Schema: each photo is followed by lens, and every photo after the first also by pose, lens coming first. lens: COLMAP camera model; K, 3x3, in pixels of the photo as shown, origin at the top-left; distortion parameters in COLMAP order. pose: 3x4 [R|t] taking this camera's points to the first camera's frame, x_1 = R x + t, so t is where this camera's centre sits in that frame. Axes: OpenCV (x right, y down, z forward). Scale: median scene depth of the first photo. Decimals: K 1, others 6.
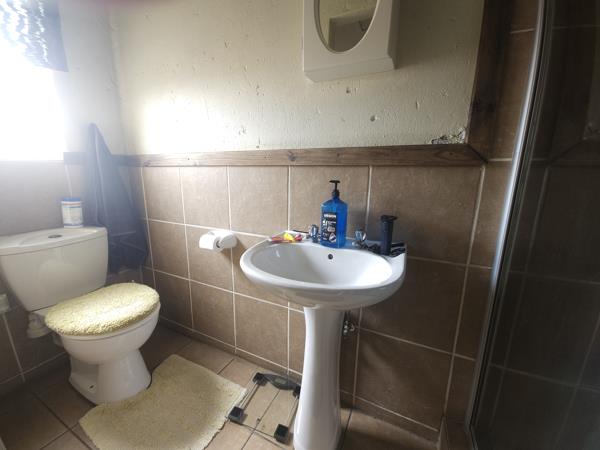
lens RADIAL K [[242.6, 0, 300.0], [0, 242.6, 225.0], [0, 0, 1]] dist [-0.000173, -0.000201]
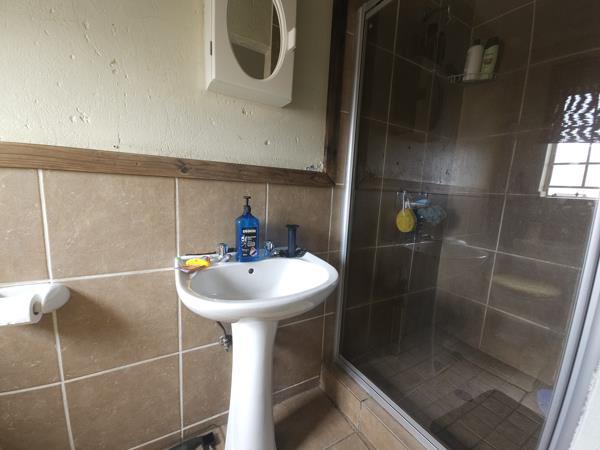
lens RADIAL K [[242.6, 0, 300.0], [0, 242.6, 225.0], [0, 0, 1]] dist [-0.000173, -0.000201]
pose [[0.565258, -0.102705, 0.818495, -0.576148], [0.129445, 0.990970, 0.034952, -0.069716], [-0.814694, 0.086193, 0.573449, 0.238072]]
